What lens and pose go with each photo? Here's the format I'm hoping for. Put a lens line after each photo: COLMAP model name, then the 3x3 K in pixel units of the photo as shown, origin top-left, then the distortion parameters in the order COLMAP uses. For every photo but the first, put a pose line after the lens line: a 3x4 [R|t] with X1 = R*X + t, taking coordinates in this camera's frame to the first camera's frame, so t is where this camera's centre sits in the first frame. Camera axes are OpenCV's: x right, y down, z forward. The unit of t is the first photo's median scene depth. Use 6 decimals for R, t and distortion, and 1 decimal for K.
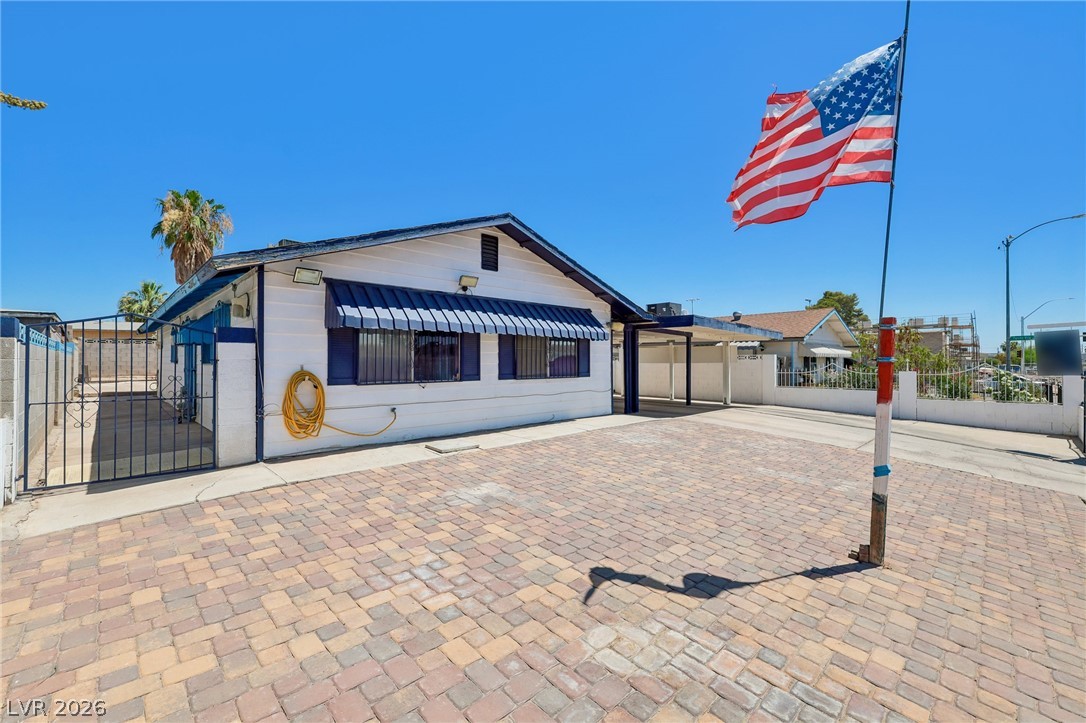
lens RADIAL K [[454.4, 0, 543.0], [0, 454.4, 361.5], [0, 0, 1]] dist [-0.000886, -0.000019]
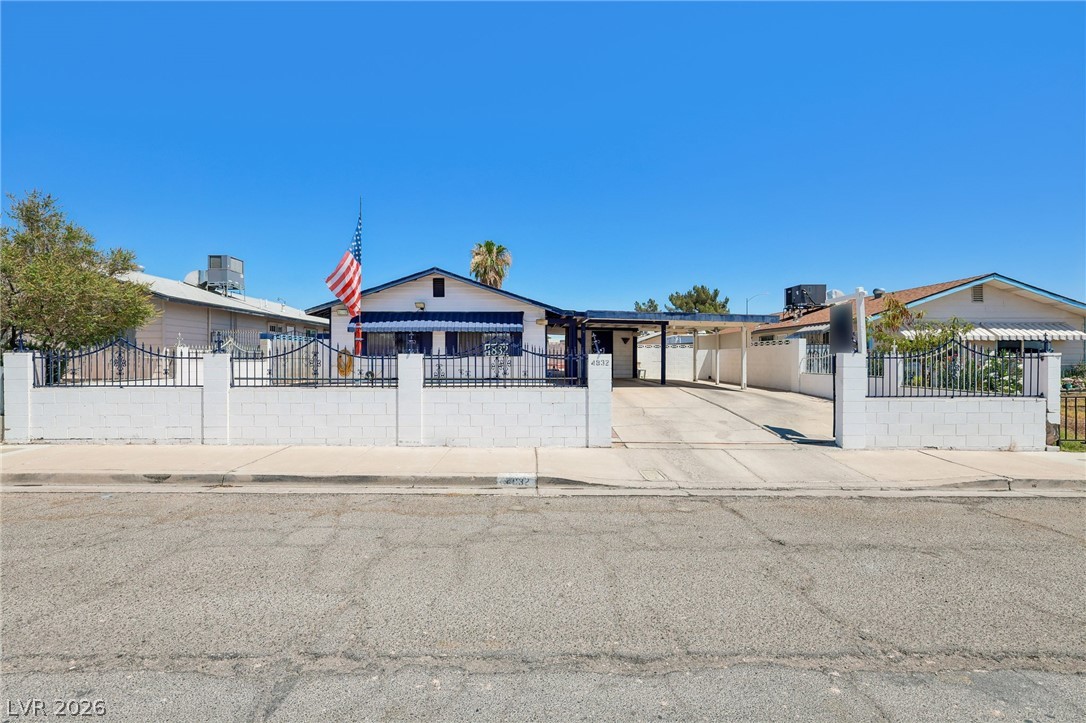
lens RADIAL K [[464.8, 0, 544.1], [0, 464.8, 361.0], [0, 0, 1]] dist [0.000233, 0.000307]
pose [[0.740707, 0.007736, -0.671783, 1.430651], [-0.000895, 0.999944, 0.010528, 0.038958], [0.671827, -0.007196, 0.740673, -0.117355]]
